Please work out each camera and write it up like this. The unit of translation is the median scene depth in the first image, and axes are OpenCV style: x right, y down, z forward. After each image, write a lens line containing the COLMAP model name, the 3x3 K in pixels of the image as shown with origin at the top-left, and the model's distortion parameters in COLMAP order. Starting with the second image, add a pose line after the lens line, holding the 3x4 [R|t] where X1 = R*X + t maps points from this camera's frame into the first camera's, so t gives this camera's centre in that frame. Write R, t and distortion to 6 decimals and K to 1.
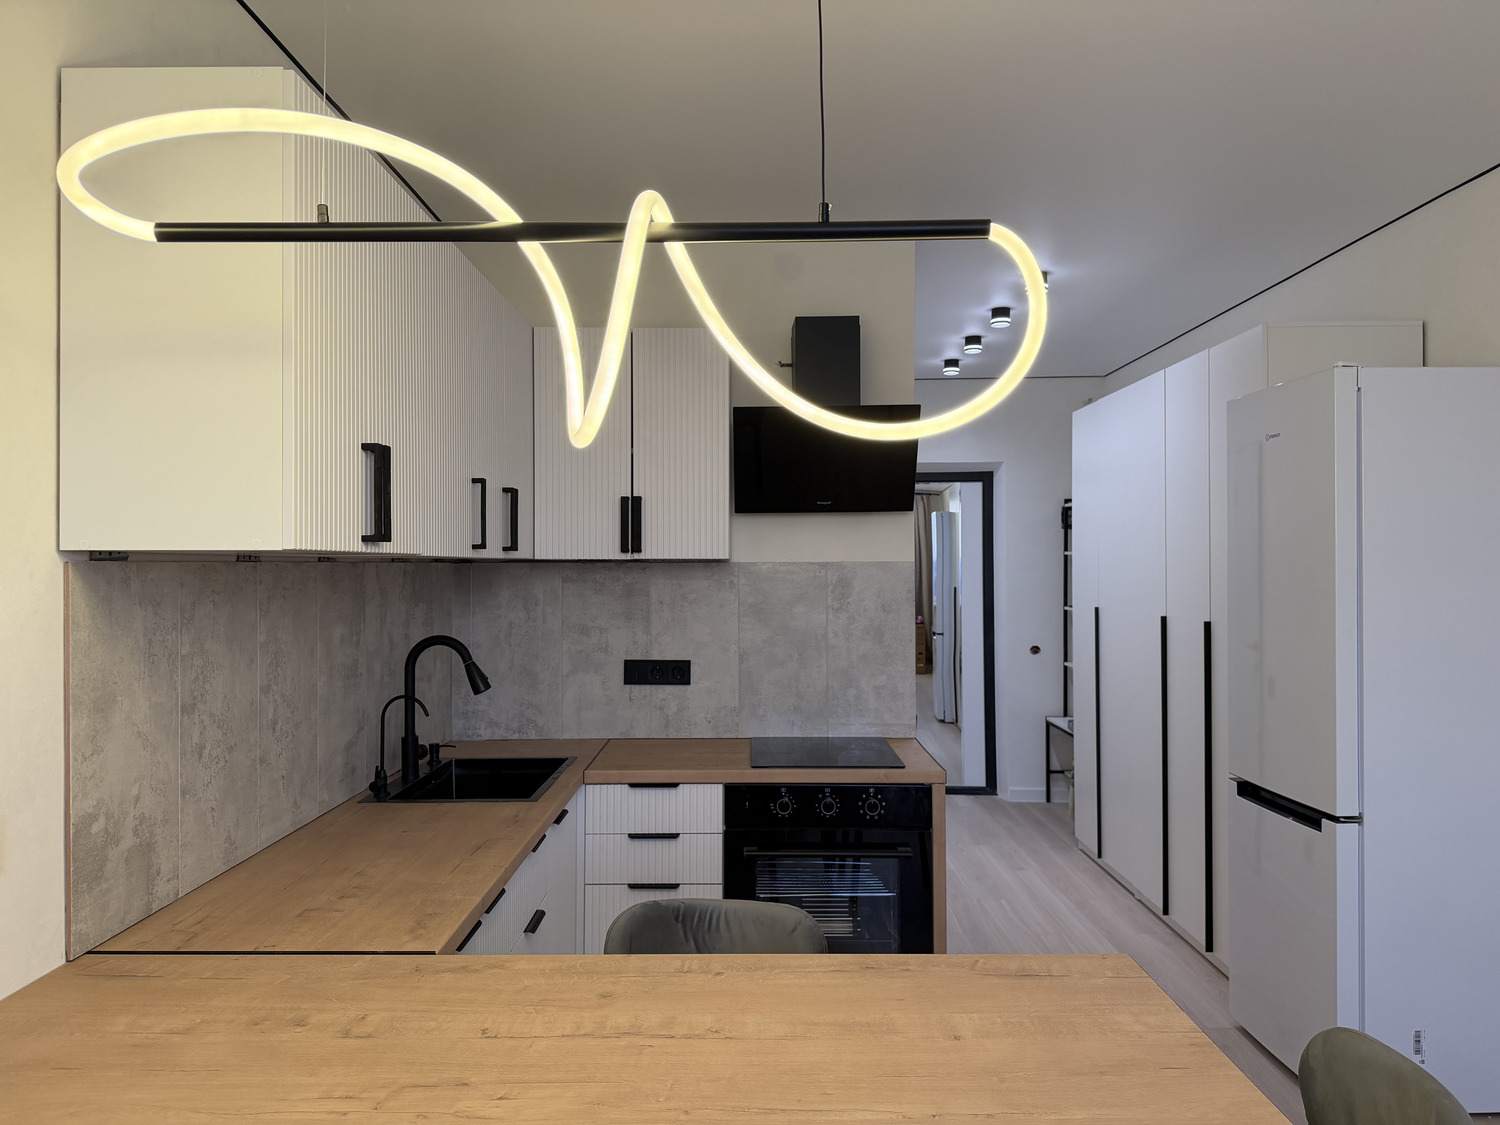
lens RADIAL K [[1044.9, 0, 739.9], [0, 1044.9, 559.8], [0, 0, 1]] dist [0.076186, -0.108509]
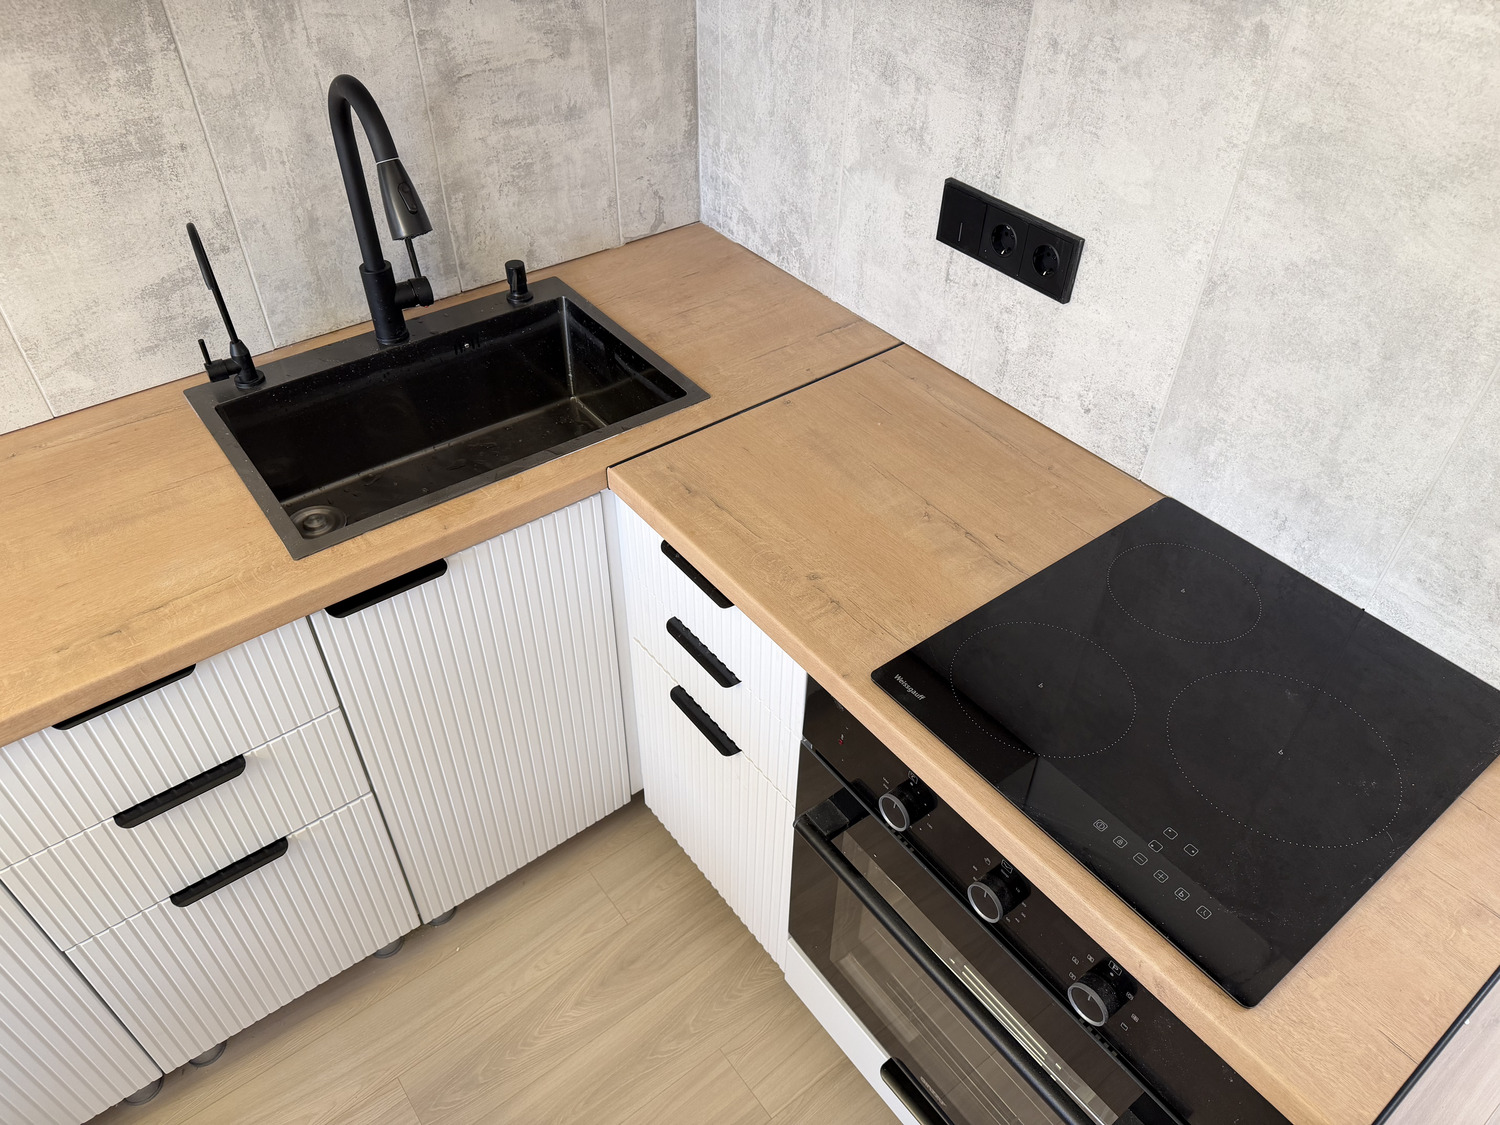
lens RADIAL K [[1044.9, 0, 743.9], [0, 1044.9, 565.4], [0, 0, 1]] dist [0.076186, -0.108509]
pose [[0.613673, 0.536406, -0.579374, 0.164918], [-0.007165, 0.737546, 0.675259, -0.070628], [0.789528, -0.410237, 0.456455, 0.772517]]
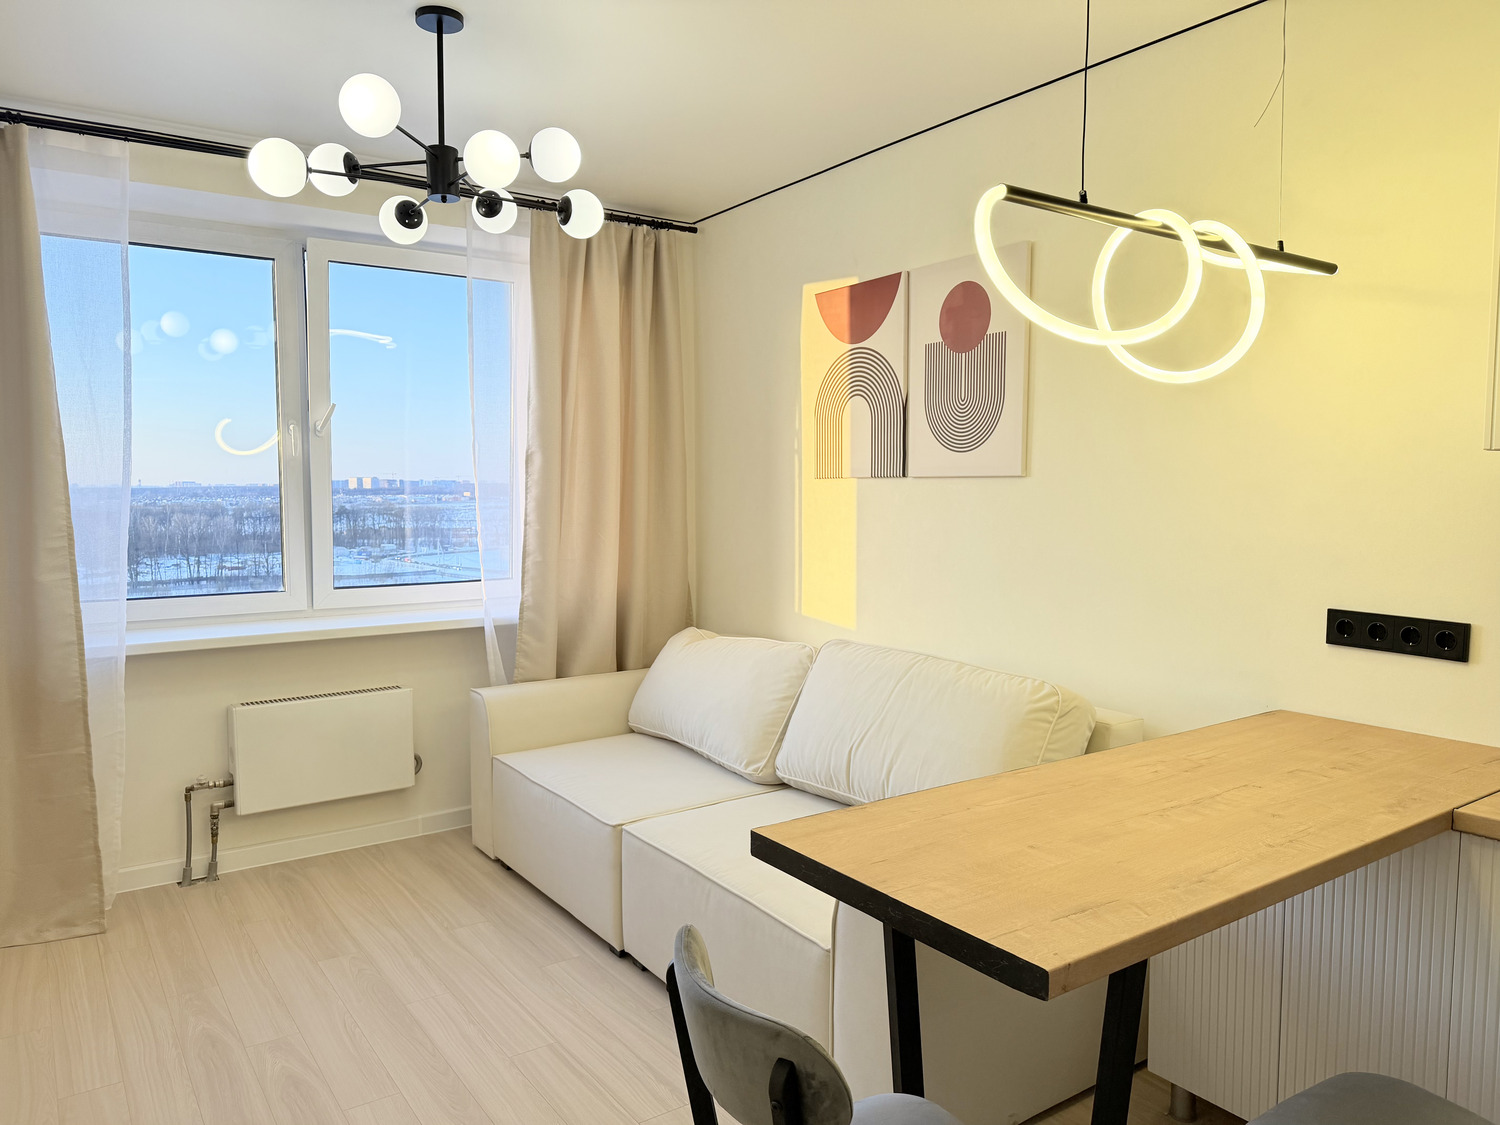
lens RADIAL K [[1044.9, 0, 754.1], [0, 1044.9, 568.7], [0, 0, 1]] dist [0.076186, -0.108509]
pose [[-0.814065, 0.051348, -0.578500, 0.479957], [0.007831, 0.996964, 0.077471, 0.012776], [0.580721, 0.058536, -0.811995, 0.738541]]
